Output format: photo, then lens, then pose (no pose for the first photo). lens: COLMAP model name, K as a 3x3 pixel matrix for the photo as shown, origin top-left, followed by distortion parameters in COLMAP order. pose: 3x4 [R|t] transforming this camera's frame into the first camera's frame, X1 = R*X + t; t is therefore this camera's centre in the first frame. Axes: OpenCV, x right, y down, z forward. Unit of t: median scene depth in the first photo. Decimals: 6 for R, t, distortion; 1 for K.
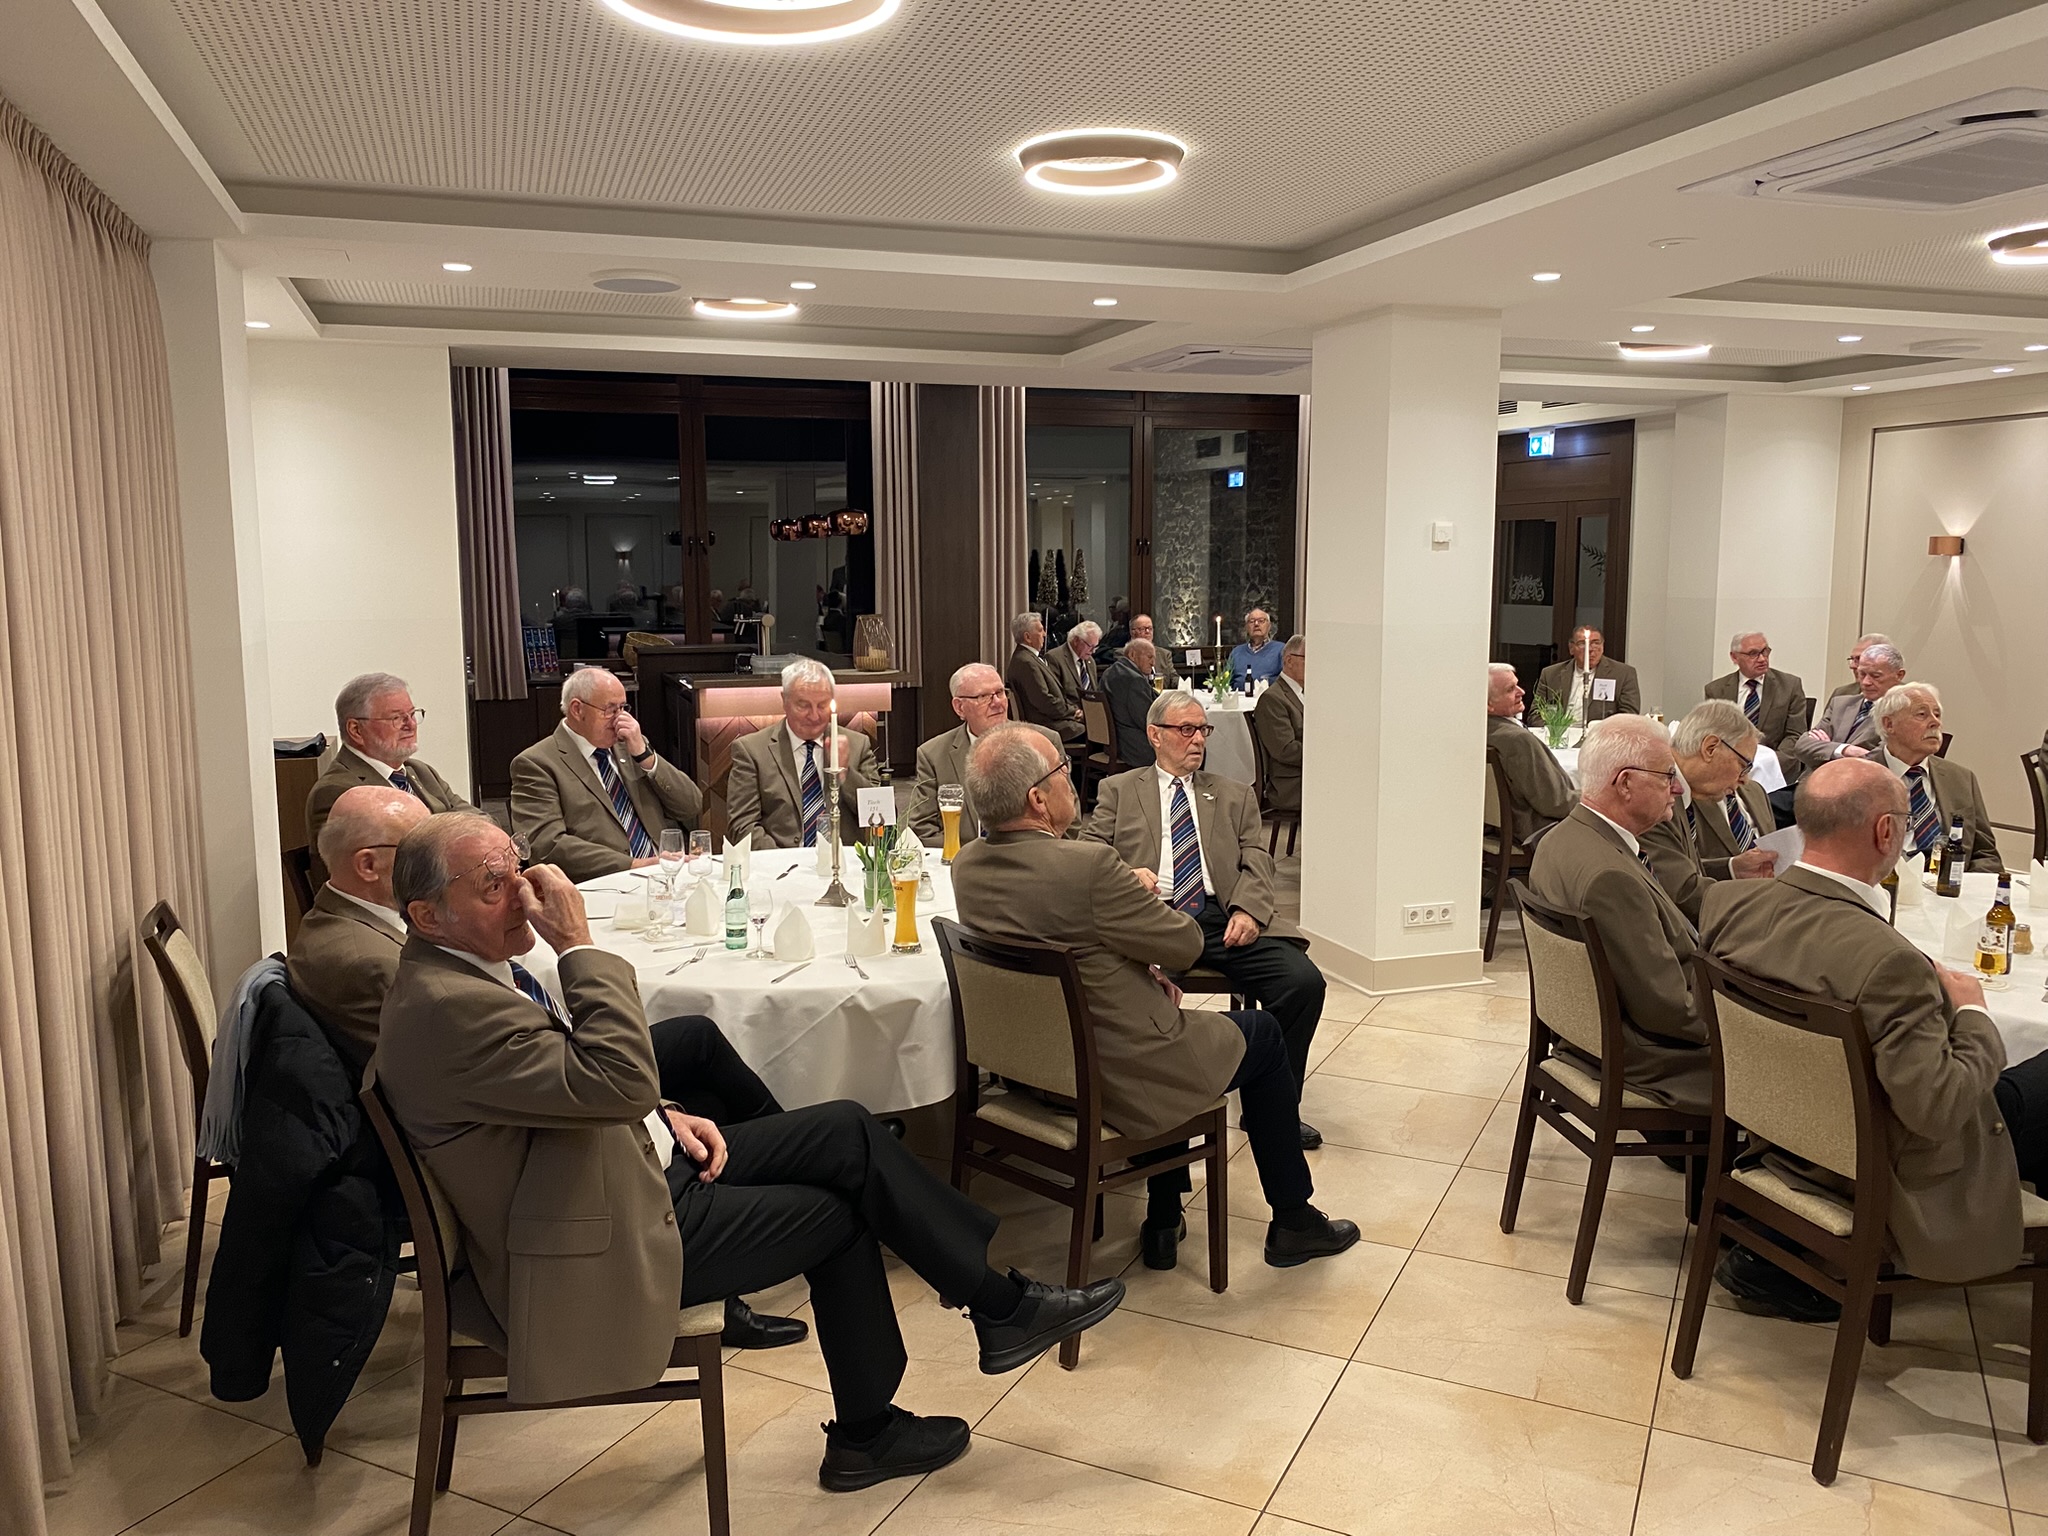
lens RADIAL K [[1553.9, 0, 1024.0], [0, 1553.9, 768.0], [0, 0, 1]] dist [-0.003244, -0.009415]
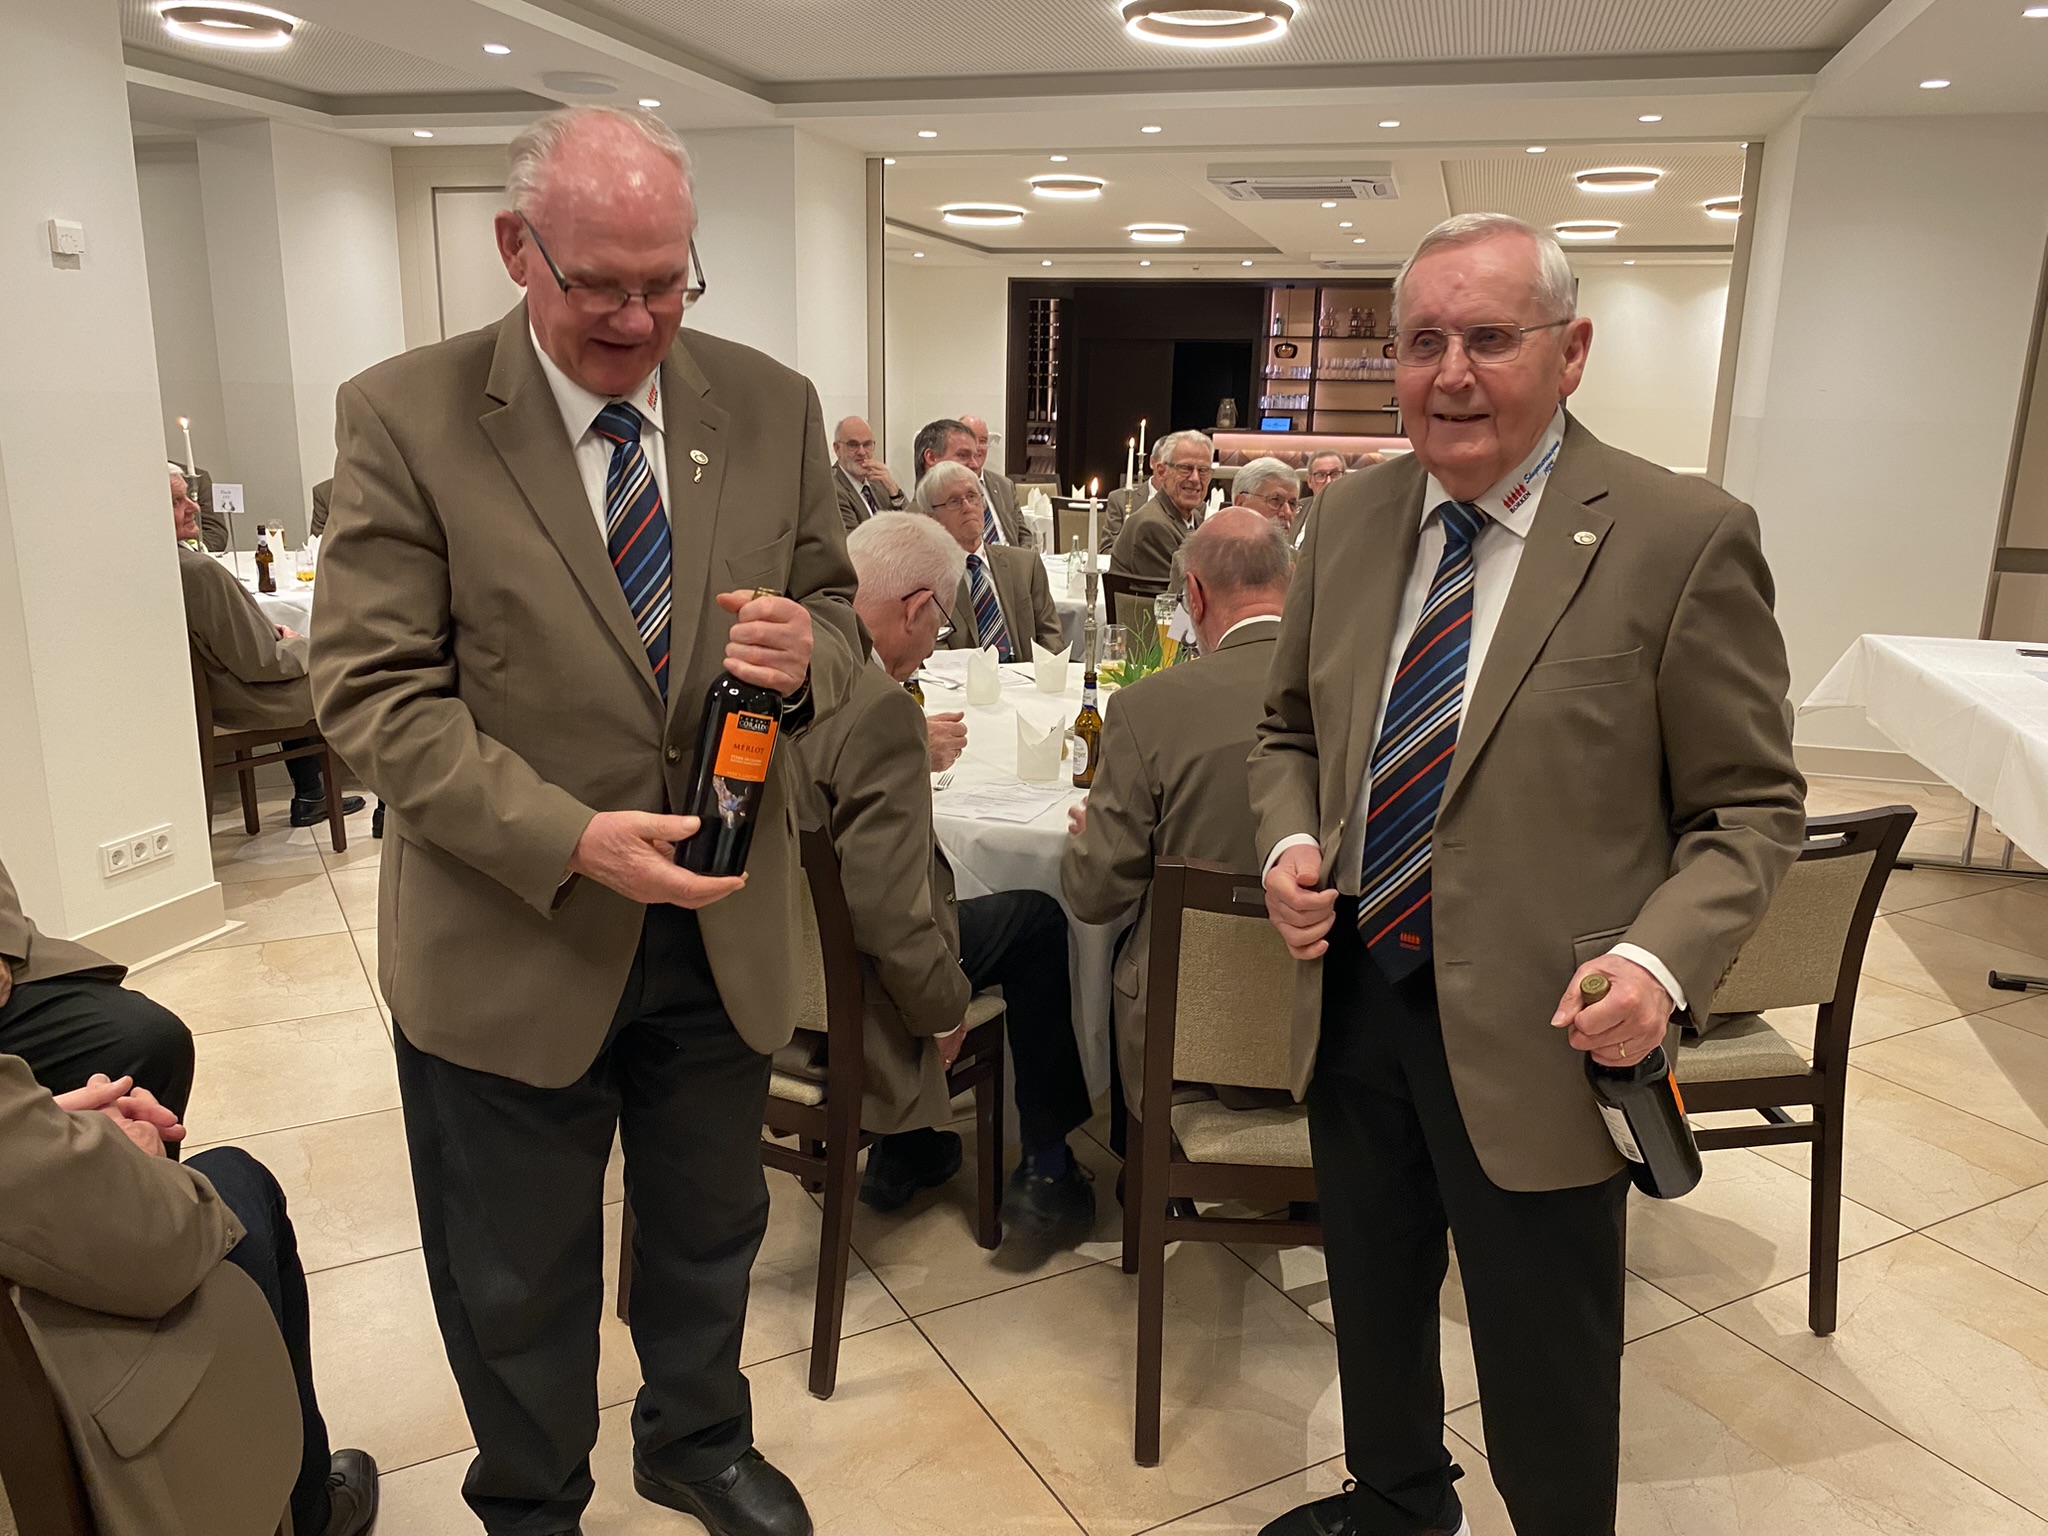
lens RADIAL K [[1513.4, 0, 1024.0], [0, 1513.4, 768.0], [0, 0, 1]] dist [0.068976, -0.085803]
pose [[0.554937, -0.186336, 0.810755, -0.056457], [0.089843, 0.982315, 0.164271, -0.013644], [-0.827027, -0.018319, 0.561864, 0.394758]]
